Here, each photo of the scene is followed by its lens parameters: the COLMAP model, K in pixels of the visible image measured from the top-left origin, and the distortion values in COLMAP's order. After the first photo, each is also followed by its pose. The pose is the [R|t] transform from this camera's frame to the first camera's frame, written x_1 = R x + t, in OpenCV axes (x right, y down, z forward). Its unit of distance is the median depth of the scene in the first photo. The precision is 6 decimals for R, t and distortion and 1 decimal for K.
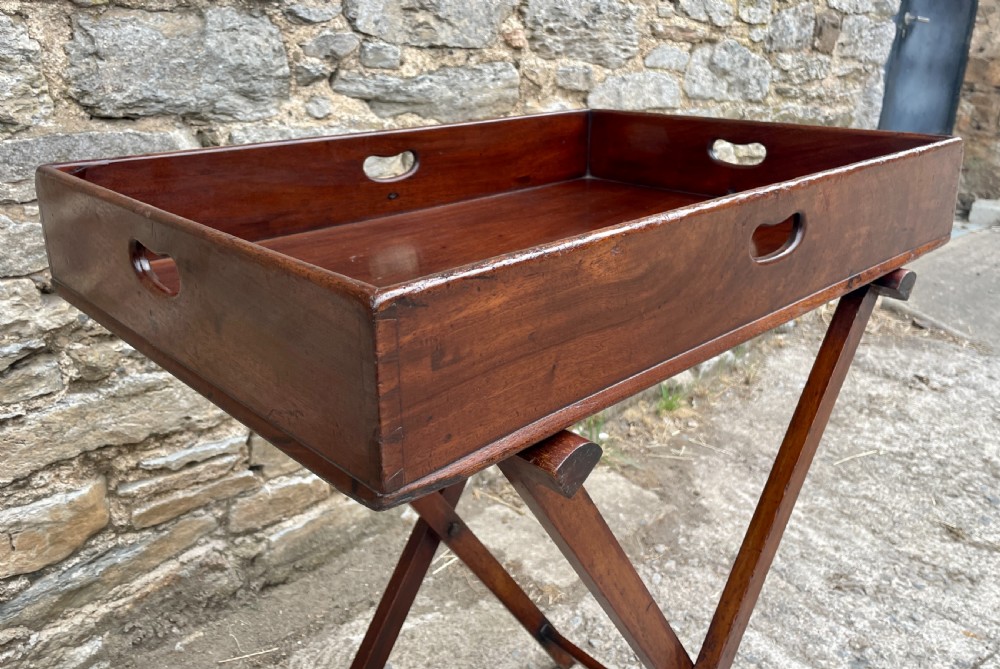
lens RADIAL K [[813.5, 0, 504.3], [0, 813.5, 283.0], [0, 0, 1]] dist [0.067066, -0.100612]
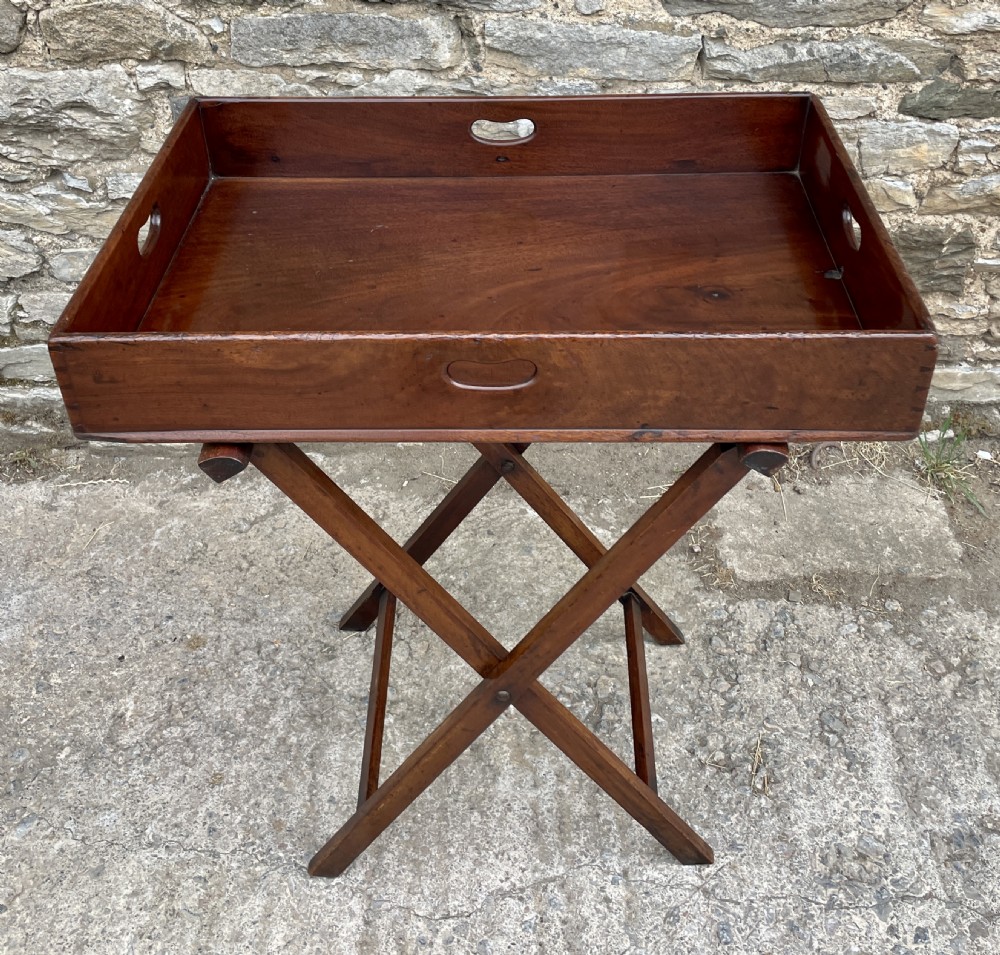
lens RADIAL K [[1143.6, 0, 498.3], [0, 1143.6, 366.3], [0, 0, 1]] dist [0.032621, 0.000000]
pose [[0.709990, 0.408863, -0.573363, 0.611834], [-0.198731, 0.897428, 0.393865, -0.339314], [0.675588, -0.165695, 0.718419, -0.058665]]
